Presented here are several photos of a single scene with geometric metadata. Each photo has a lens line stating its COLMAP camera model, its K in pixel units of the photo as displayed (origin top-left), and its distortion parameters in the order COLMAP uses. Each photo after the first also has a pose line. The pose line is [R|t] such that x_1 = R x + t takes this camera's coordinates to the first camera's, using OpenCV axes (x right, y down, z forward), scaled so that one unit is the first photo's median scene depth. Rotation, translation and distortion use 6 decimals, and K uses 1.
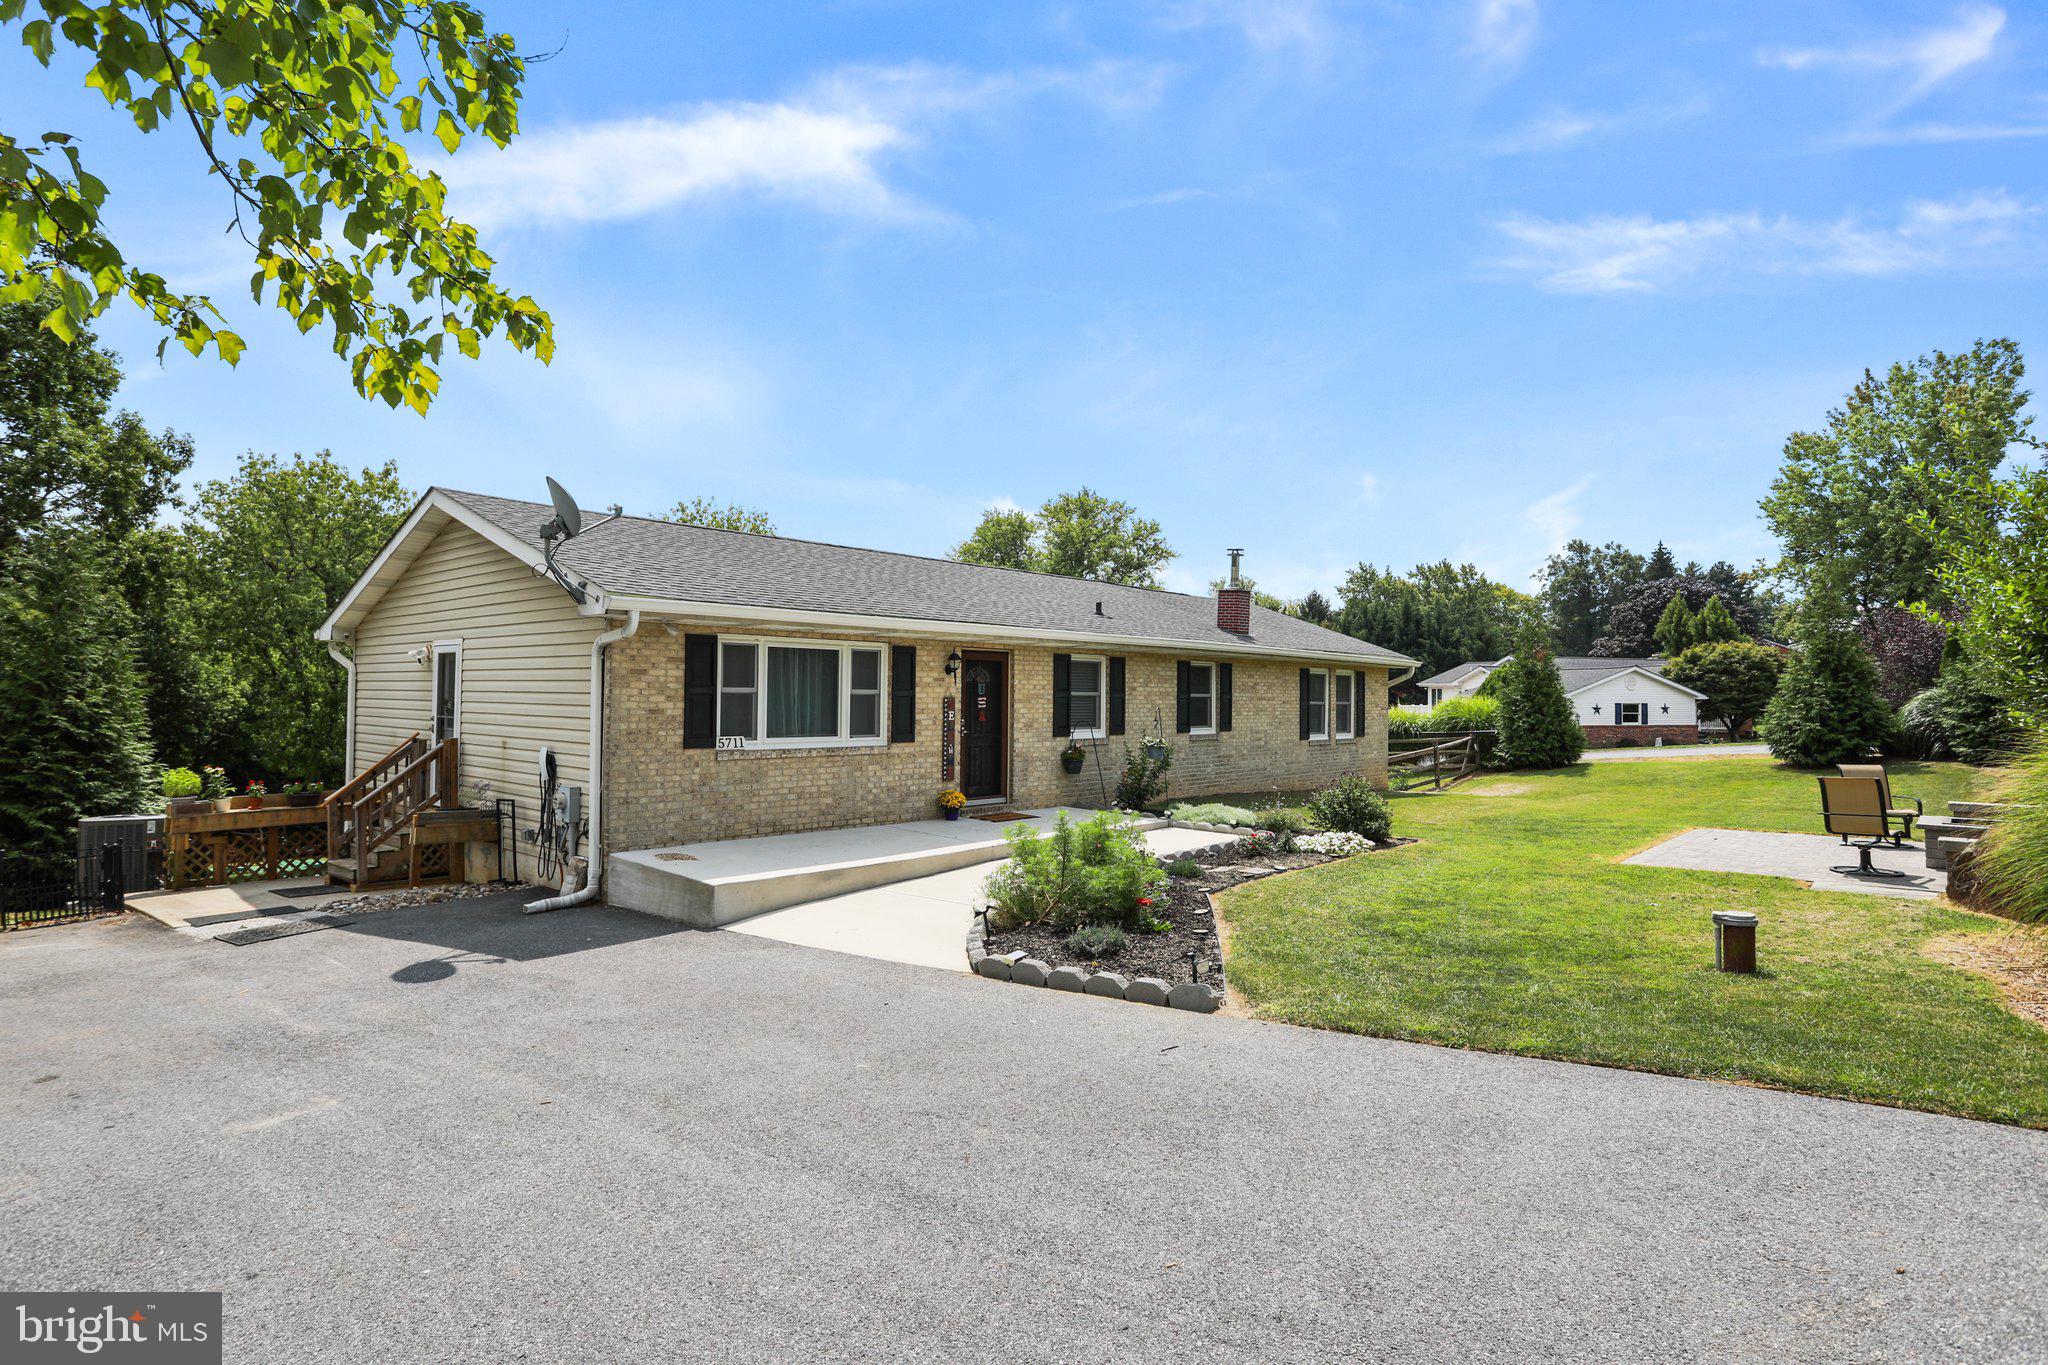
lens RADIAL K [[1028.5, 0, 1017.0], [0, 1028.5, 656.5], [0, 0, 1]] dist [-0.043725, -0.000020]
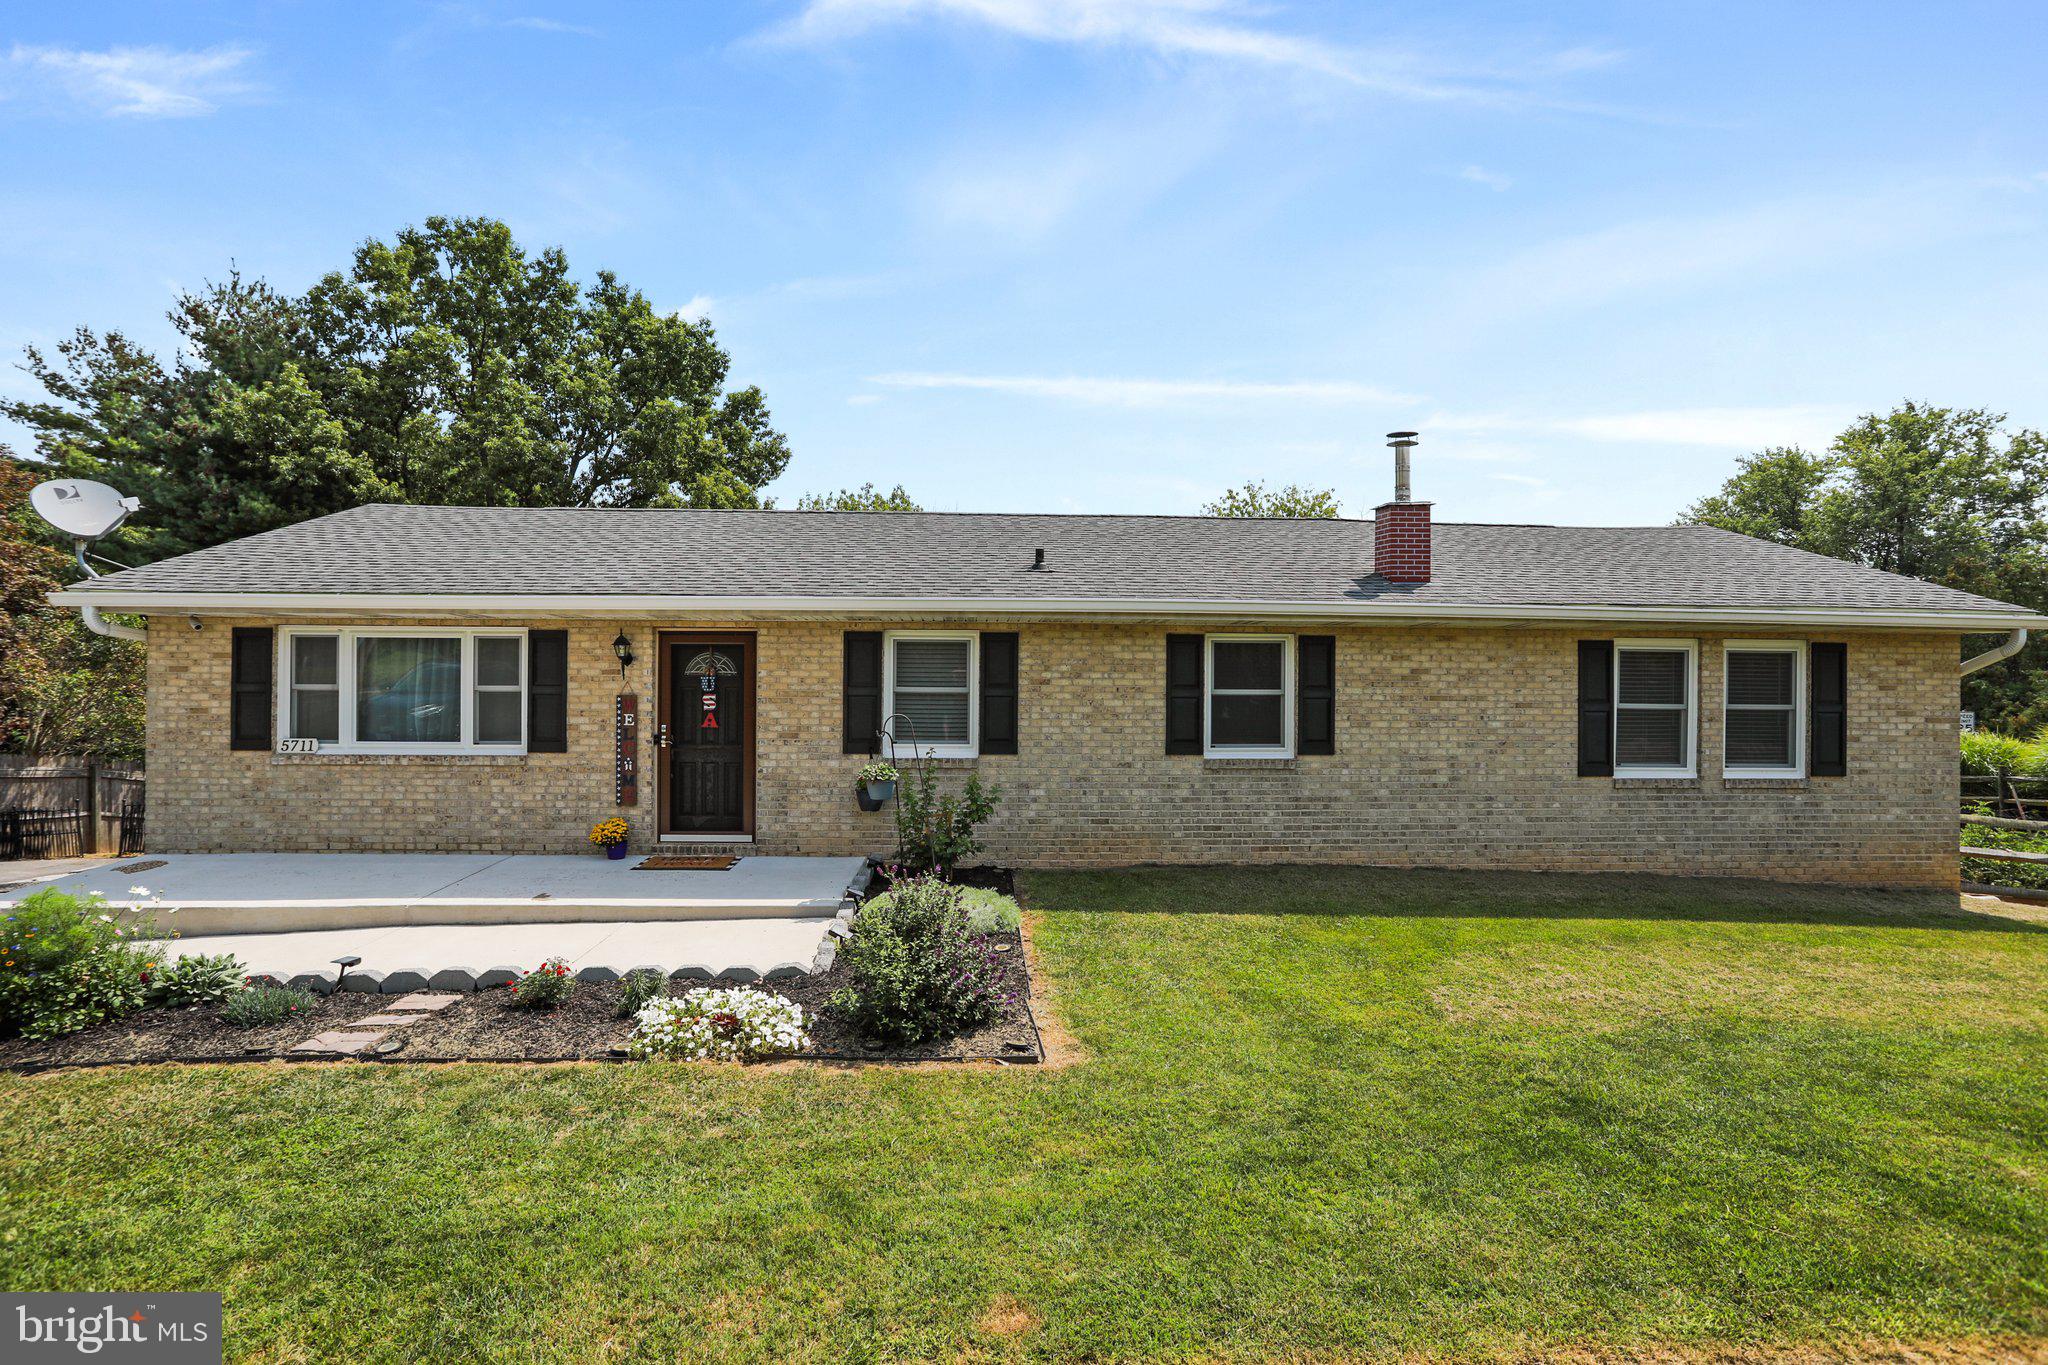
lens RADIAL K [[1003.6, 0, 1010.4], [0, 1003.6, 679.3], [0, 0, 1]] dist [-0.050850, 0.036568]
pose [[0.718099, -0.015796, -0.695762, 0.672314], [0.028227, 0.999581, 0.006439, 0.032698], [0.695369, -0.024262, 0.718244, 0.701465]]
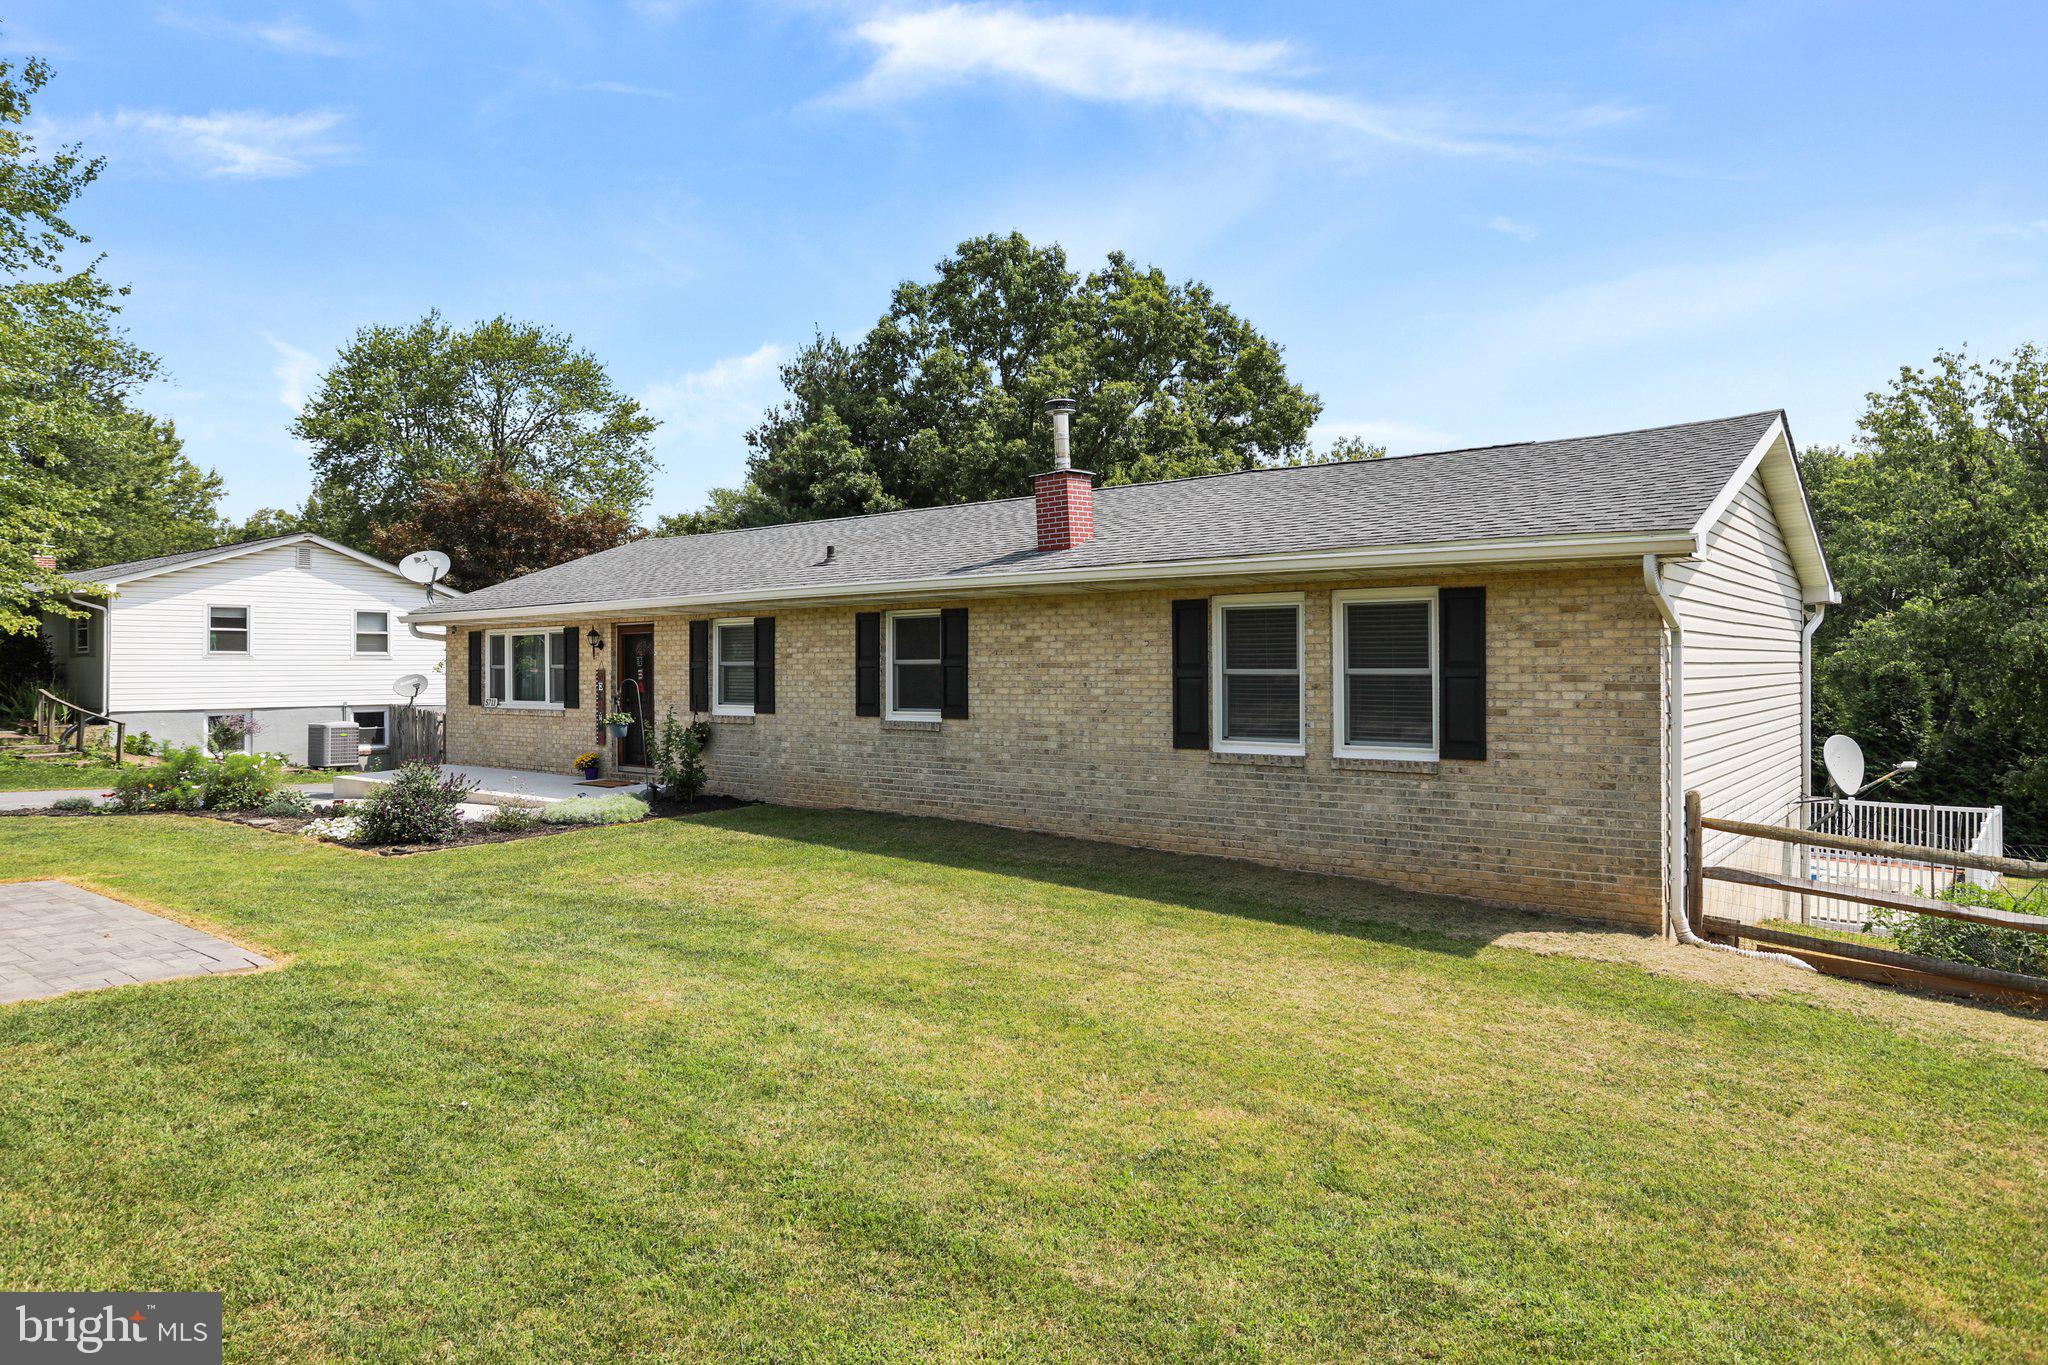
lens RADIAL K [[1270.2, 0, 1024.0], [0, 1270.2, 682.5], [0, 0, 1]] dist [-0.023384, 0.000273]
pose [[0.061847, -0.011542, -0.998019, 1.388918], [0.035377, 0.999330, -0.009365, 0.085769], [0.997458, -0.034727, 0.062214, 1.432604]]
